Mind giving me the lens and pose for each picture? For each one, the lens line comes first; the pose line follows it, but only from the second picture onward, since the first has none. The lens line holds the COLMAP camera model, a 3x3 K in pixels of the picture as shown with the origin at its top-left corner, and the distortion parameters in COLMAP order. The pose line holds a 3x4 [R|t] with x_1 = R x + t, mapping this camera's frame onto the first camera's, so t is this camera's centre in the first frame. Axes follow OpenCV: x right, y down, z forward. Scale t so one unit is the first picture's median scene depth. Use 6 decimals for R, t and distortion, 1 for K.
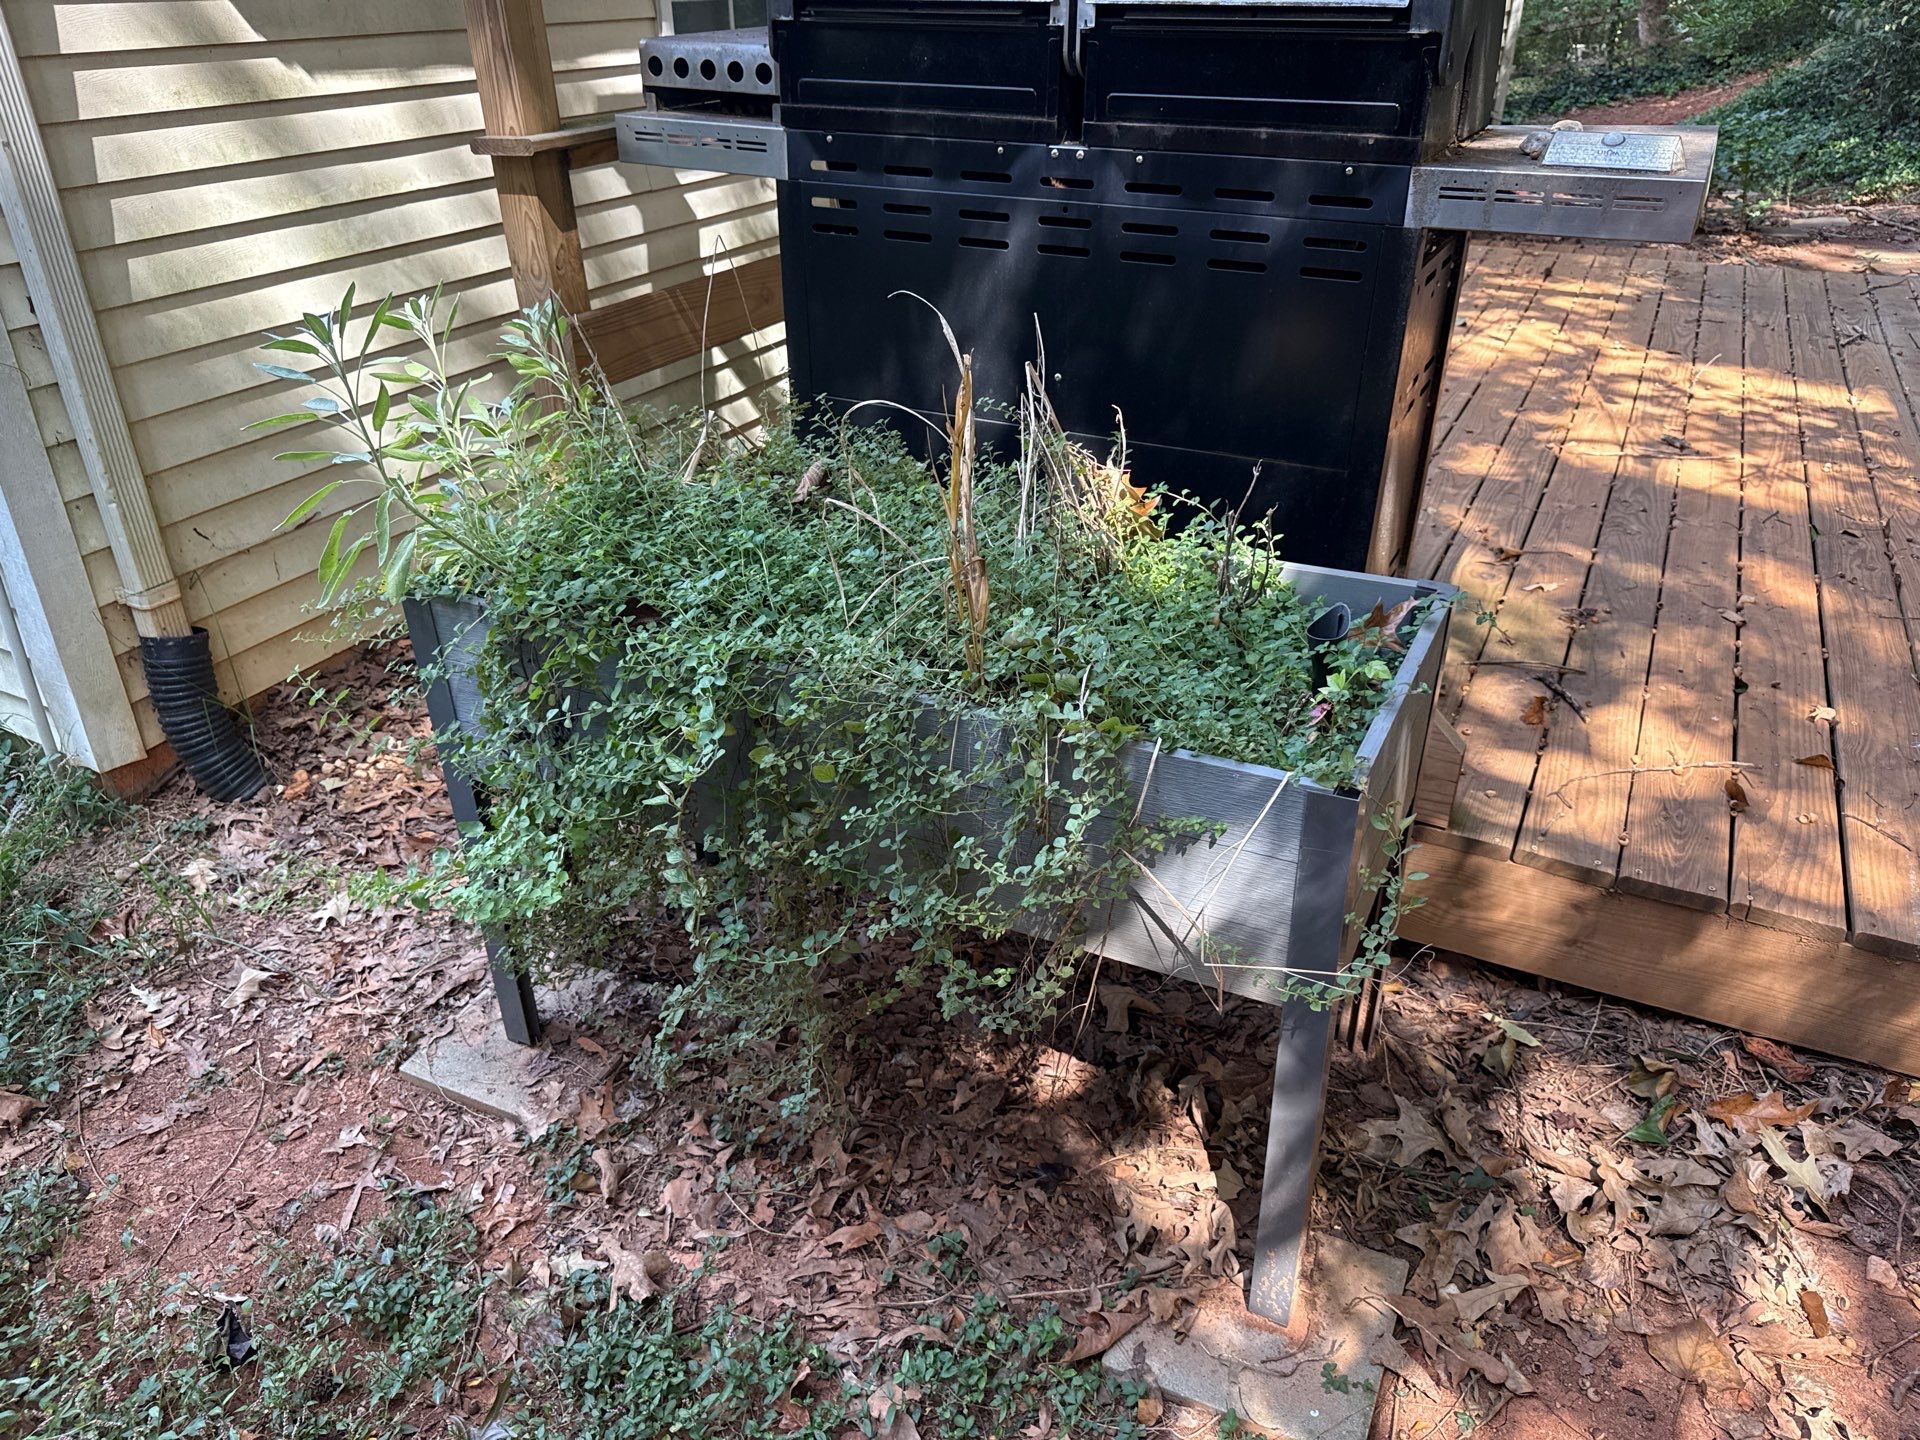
lens RADIAL K [[1362.6, 0, 960.0], [0, 1362.6, 720.0], [0, 0, 1]] dist [0.005277, -0.003556]
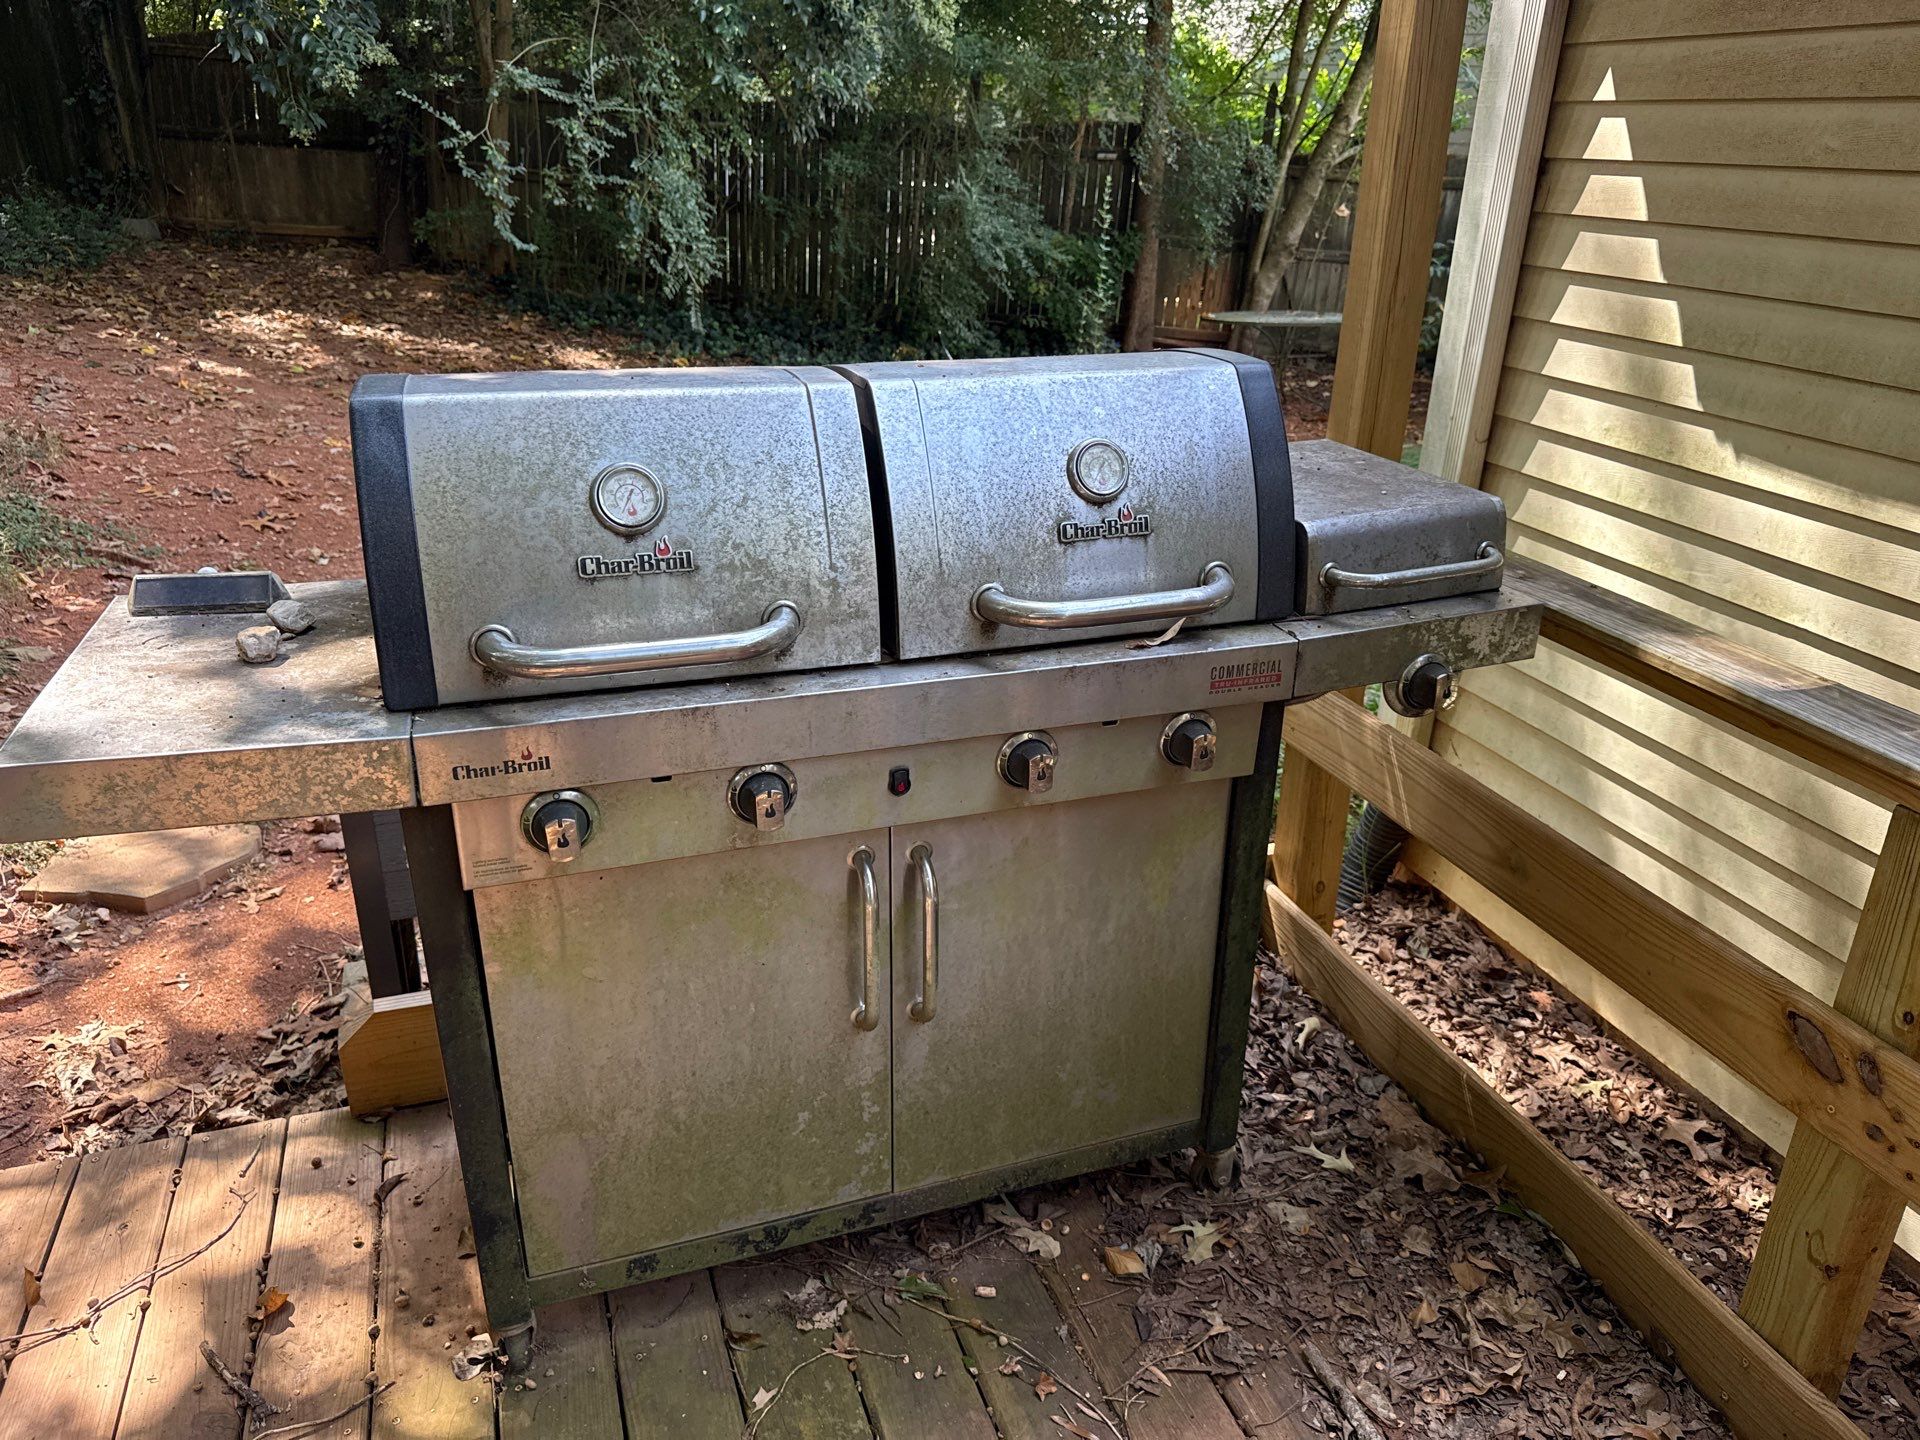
lens RADIAL K [[1362.6, 0, 960.0], [0, 1362.6, 720.0], [0, 0, 1]] dist [0.005277, -0.003556]
pose [[-0.694146, 0.280236, -0.663045, 0.559099], [-0.366849, 0.654795, 0.660806, -0.850262], [0.619340, 0.701934, -0.351720, 1.251979]]
